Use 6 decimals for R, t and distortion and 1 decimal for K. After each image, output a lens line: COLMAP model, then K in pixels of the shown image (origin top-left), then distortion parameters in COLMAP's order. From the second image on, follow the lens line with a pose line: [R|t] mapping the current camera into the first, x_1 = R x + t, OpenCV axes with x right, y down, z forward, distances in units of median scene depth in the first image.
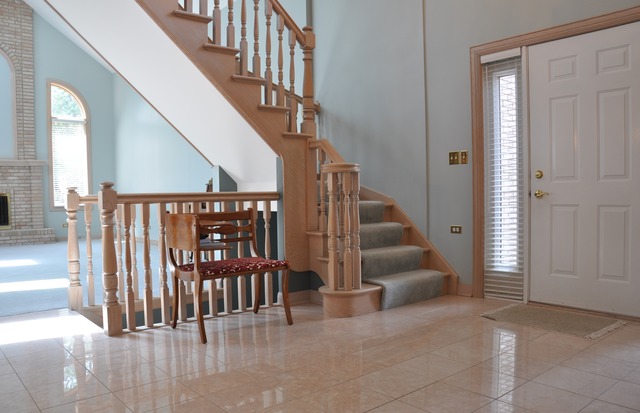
lens RADIAL K [[486.7, 0, 318.7], [0, 486.7, 207.3], [0, 0, 1]] dist [-0.057414, -0.004256]
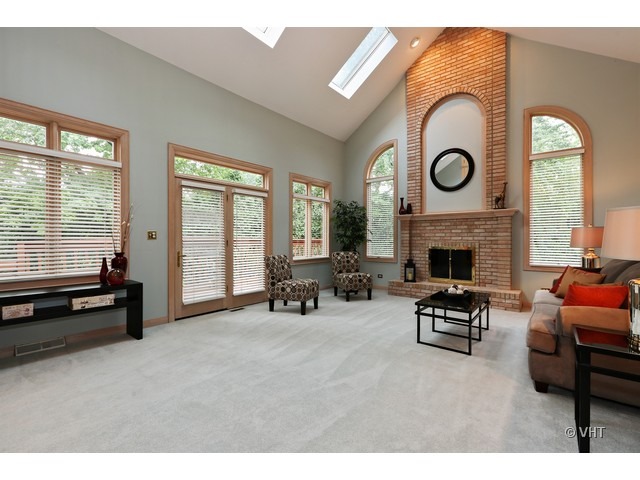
lens RADIAL K [[281.4, 0, 323.7], [0, 281.4, 240.4], [0, 0, 1]] dist [-0.002976, 0.000310]
pose [[0.183778, 0.018827, -0.982788, -0.157797], [-0.035007, 0.999308, 0.012598, -0.038467], [0.982344, 0.032089, 0.184310, 0.593792]]
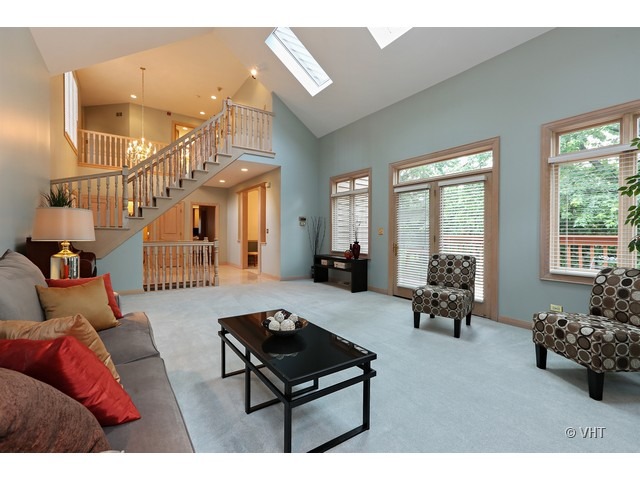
lens RADIAL K [[281.4, 0, 321.9], [0, 281.4, 238.8], [0, 0, 1]] dist [-0.002976, 0.000310]
pose [[-0.997888, -0.002479, 0.064908, -0.514555], [0.000293, 0.999089, 0.042675, -0.042089], [-0.064955, 0.042604, -0.996978, 1.027196]]
